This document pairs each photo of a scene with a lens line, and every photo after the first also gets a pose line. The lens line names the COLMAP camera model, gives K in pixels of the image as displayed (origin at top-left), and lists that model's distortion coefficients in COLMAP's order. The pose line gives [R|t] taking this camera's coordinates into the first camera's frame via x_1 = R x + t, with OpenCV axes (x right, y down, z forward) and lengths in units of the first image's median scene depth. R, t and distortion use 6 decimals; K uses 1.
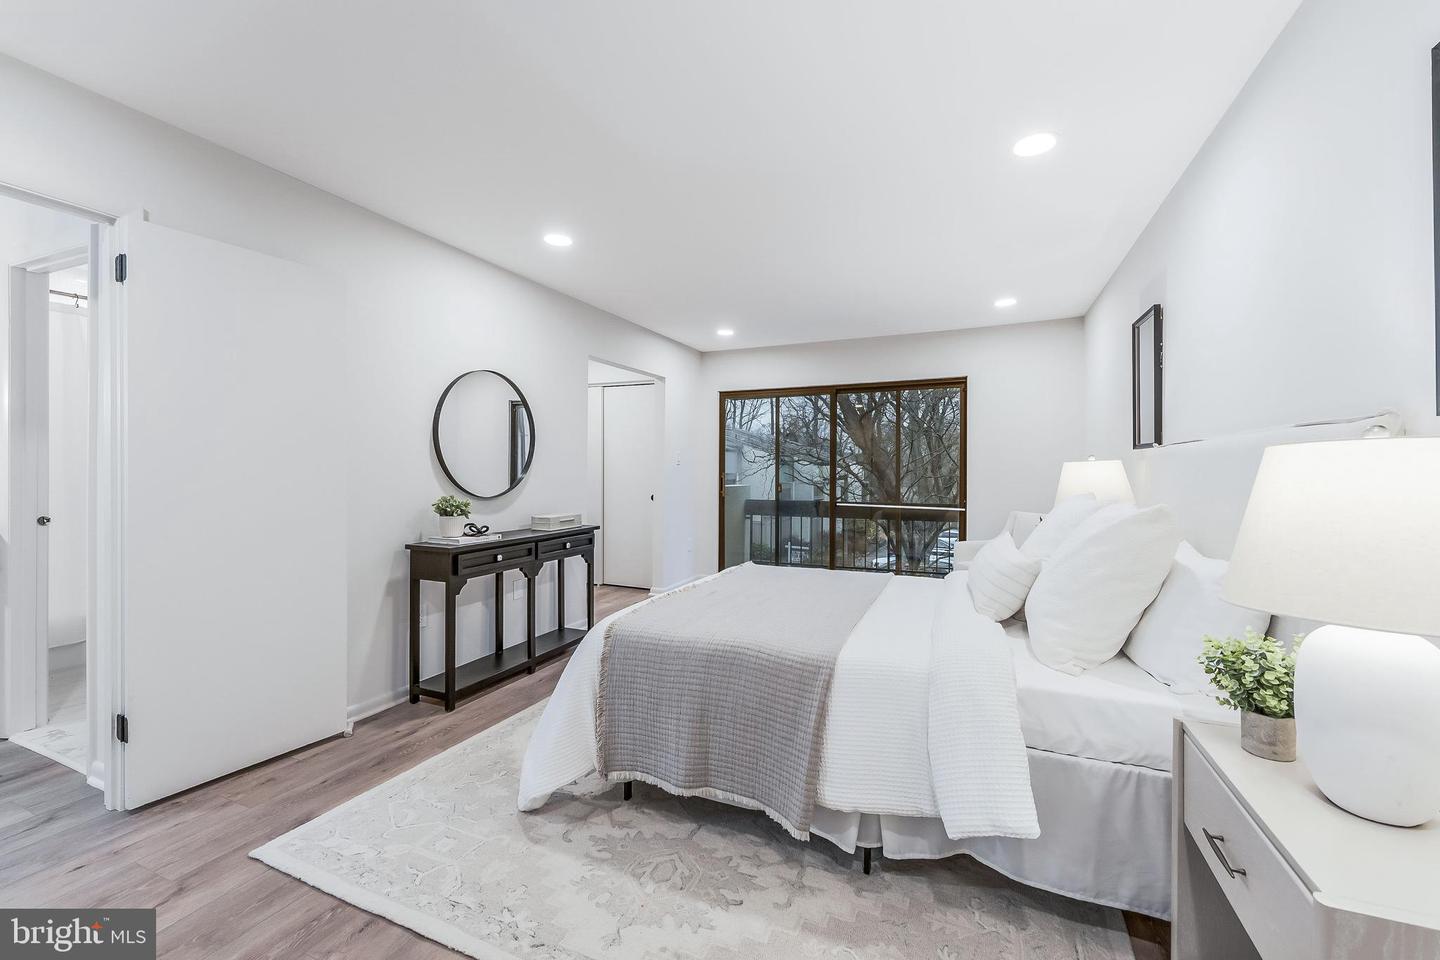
lens RADIAL K [[584.1, 0, 721.0], [0, 584.1, 471.3], [0, 0, 1]] dist [0.001505, -0.000896]
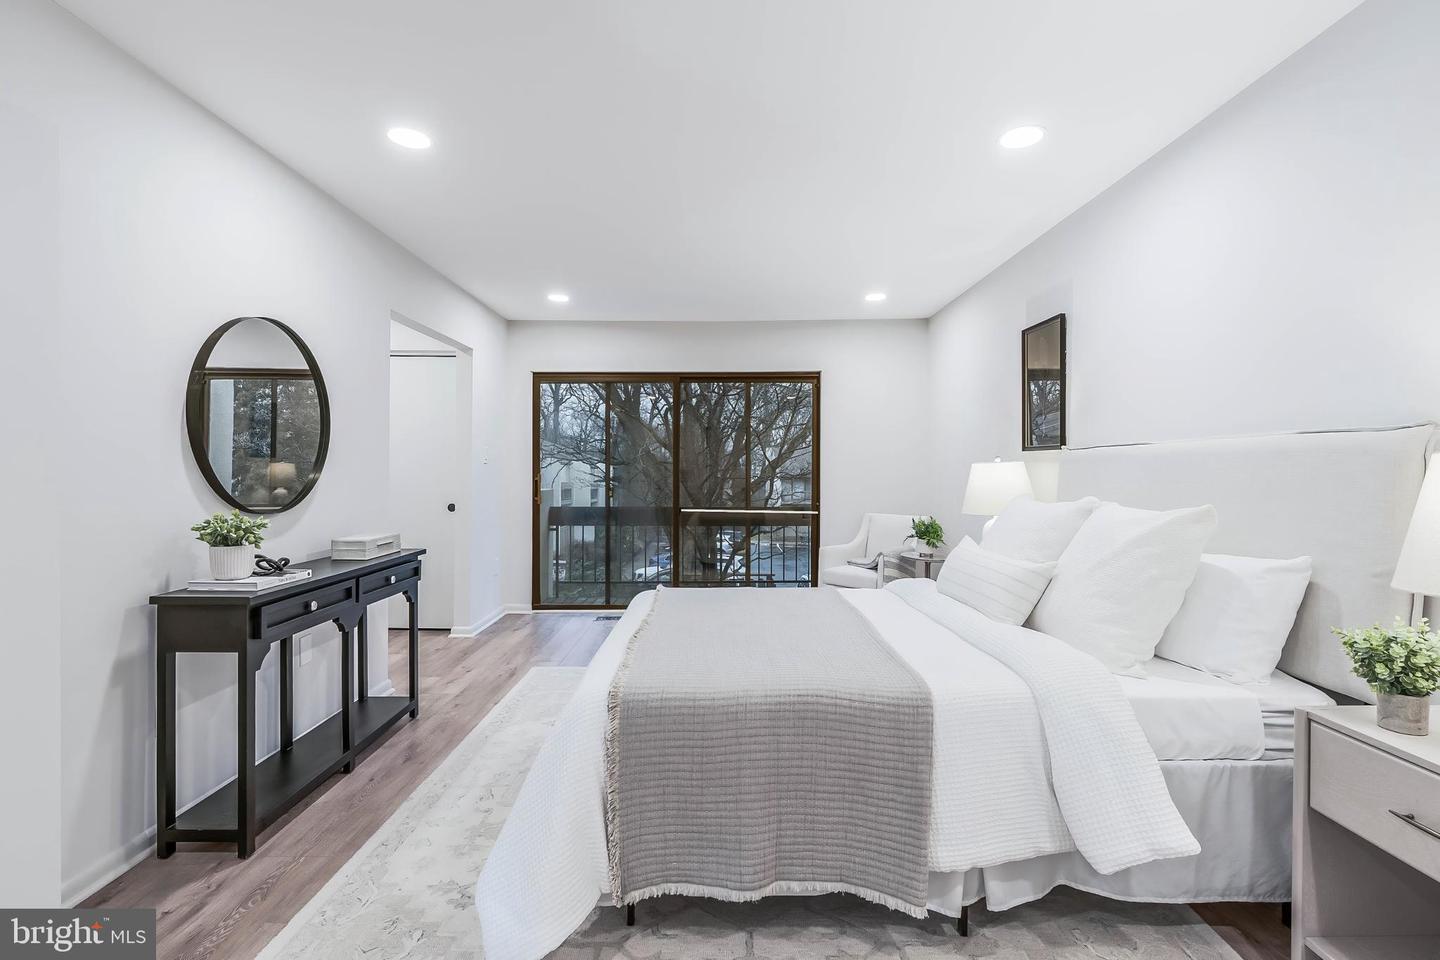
lens RADIAL K [[667.4, 0, 721.3], [0, 667.4, 474.4], [0, 0, 1]] dist [-0.000934, 0.000133]
pose [[0.915058, -0.002947, 0.403311, -0.279253], [0.001188, 0.999989, 0.004610, -0.002331], [-0.403320, -0.003739, 0.915051, 0.138502]]
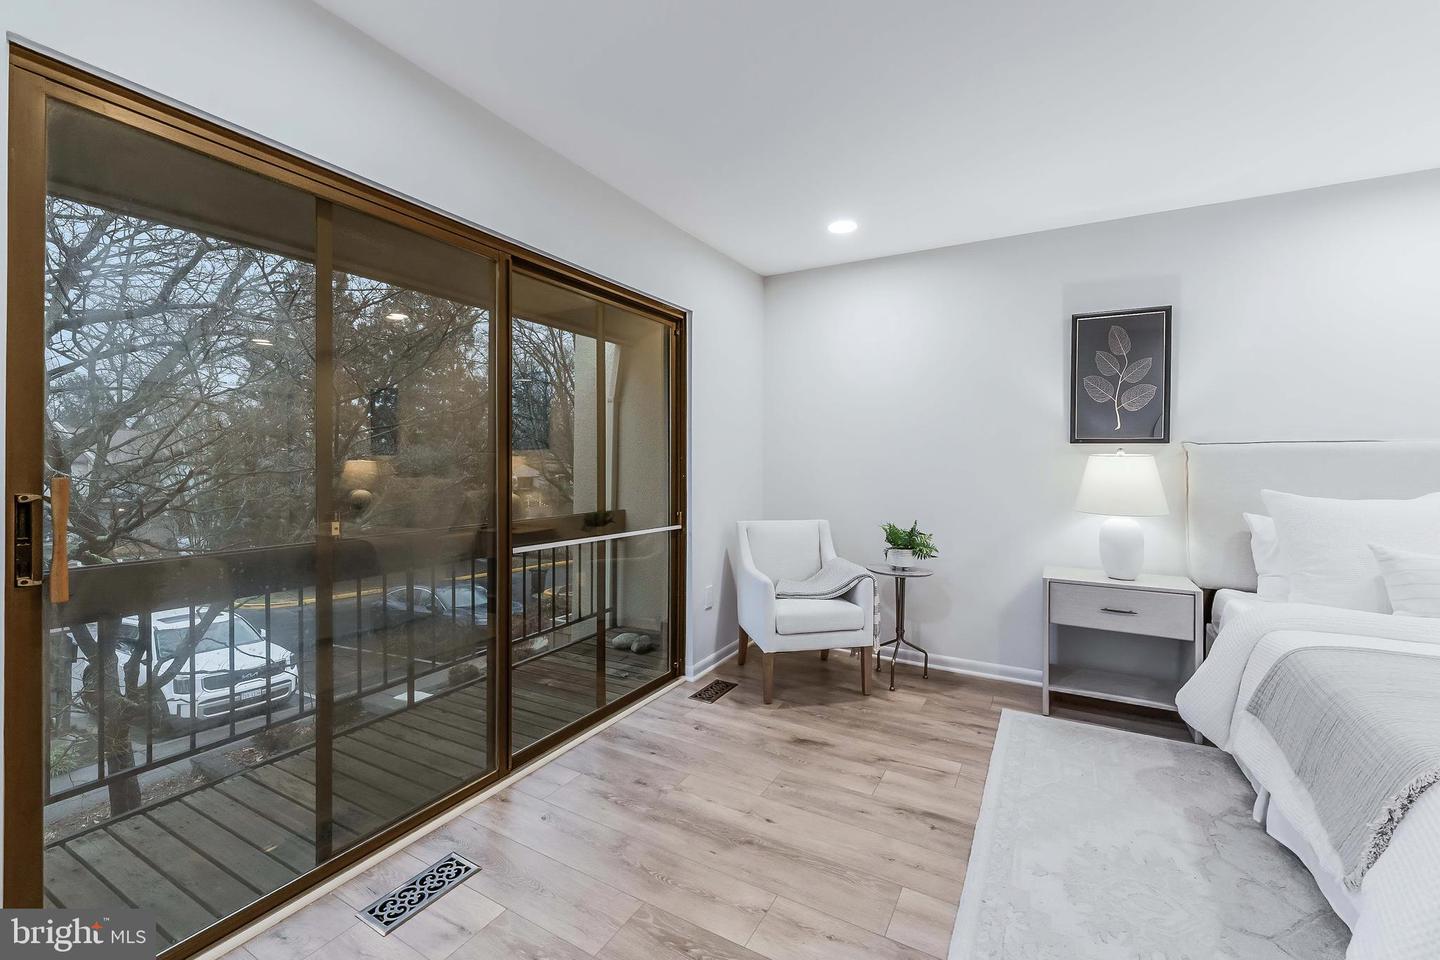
lens RADIAL K [[584.1, 0, 726.6], [0, 584.1, 468.5], [0, 0, 1]] dist [0.001505, -0.000896]
pose [[0.090552, -0.010109, 0.995840, -0.337512], [-0.002201, 0.999944, 0.010350, -0.005628], [-0.995889, -0.003129, 0.090524, 1.580135]]
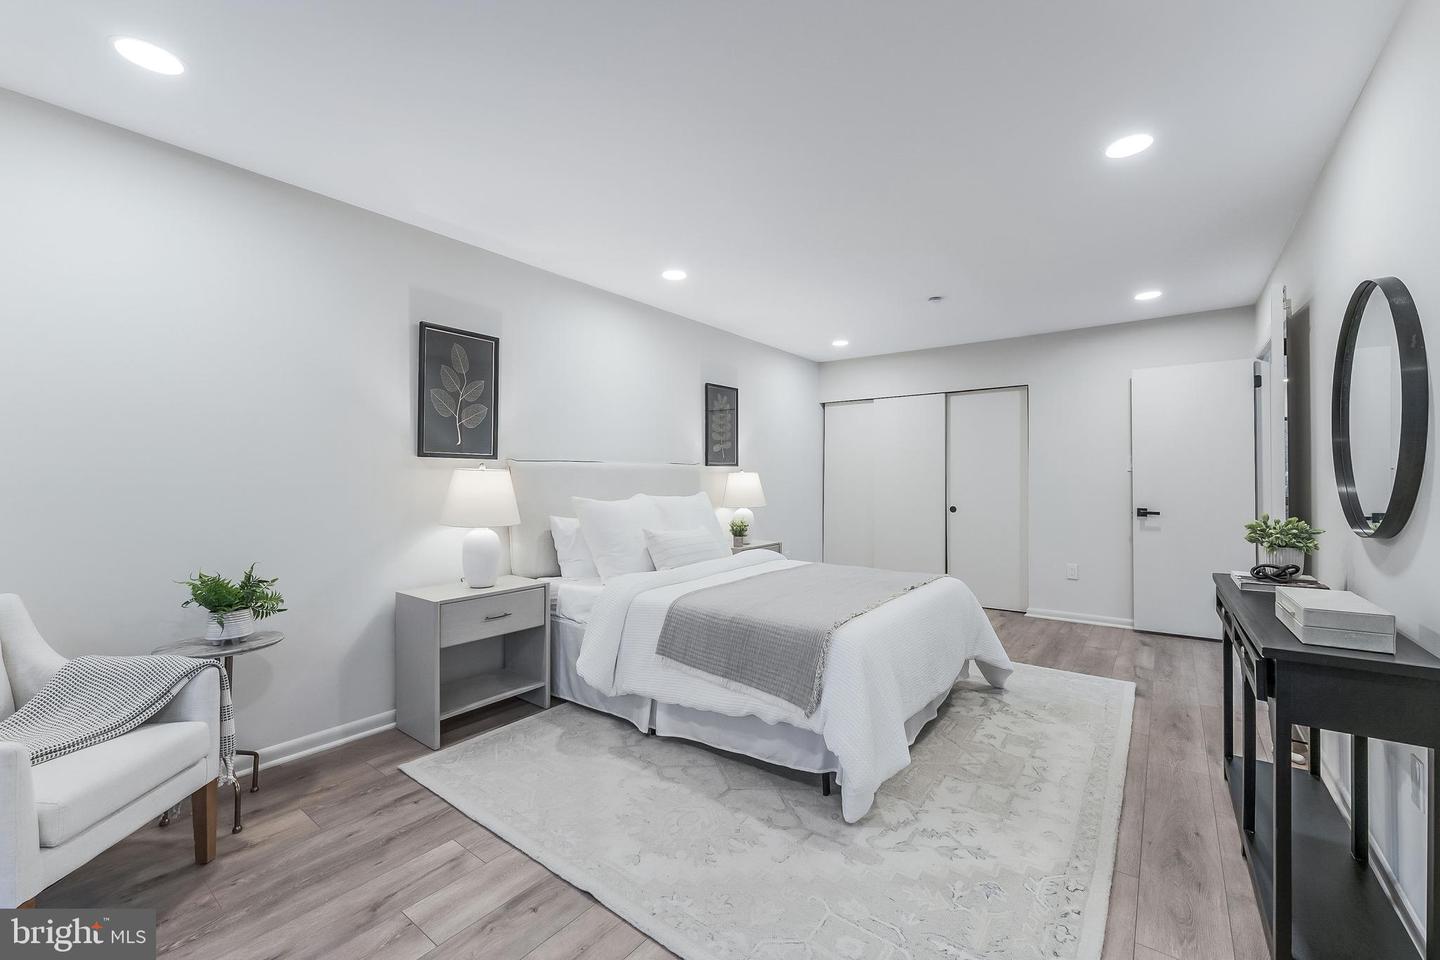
lens RADIAL K [[584.1, 0, 725.3], [0, 584.1, 477.1], [0, 0, 1]] dist [0.001505, -0.000896]
pose [[-0.972864, -0.001471, 0.231374, 0.025600], [-0.000662, 0.999993, 0.003575, -0.010079], [-0.231378, 0.003325, -0.972858, 1.903975]]
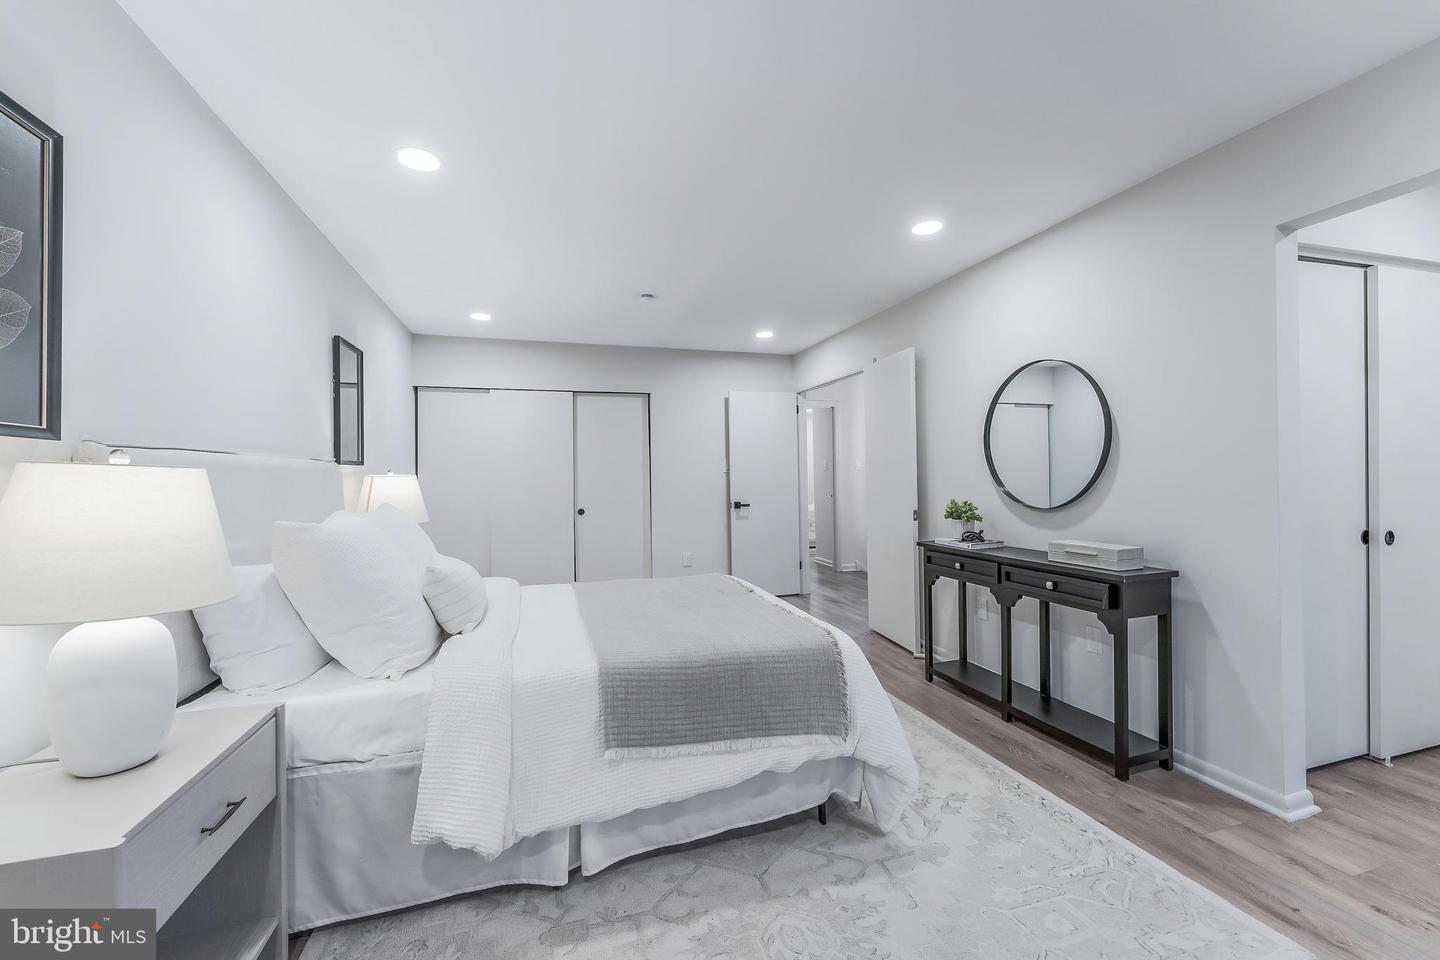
lens RADIAL K [[584.1, 0, 724.2], [0, 584.1, 479.6], [0, 0, 1]] dist [0.001505, -0.000896]
pose [[-0.754928, 0.010115, -0.655730, 0.607951], [0.008698, 0.999948, 0.005411, -0.007655], [0.655750, -0.001618, -0.754976, 1.587728]]
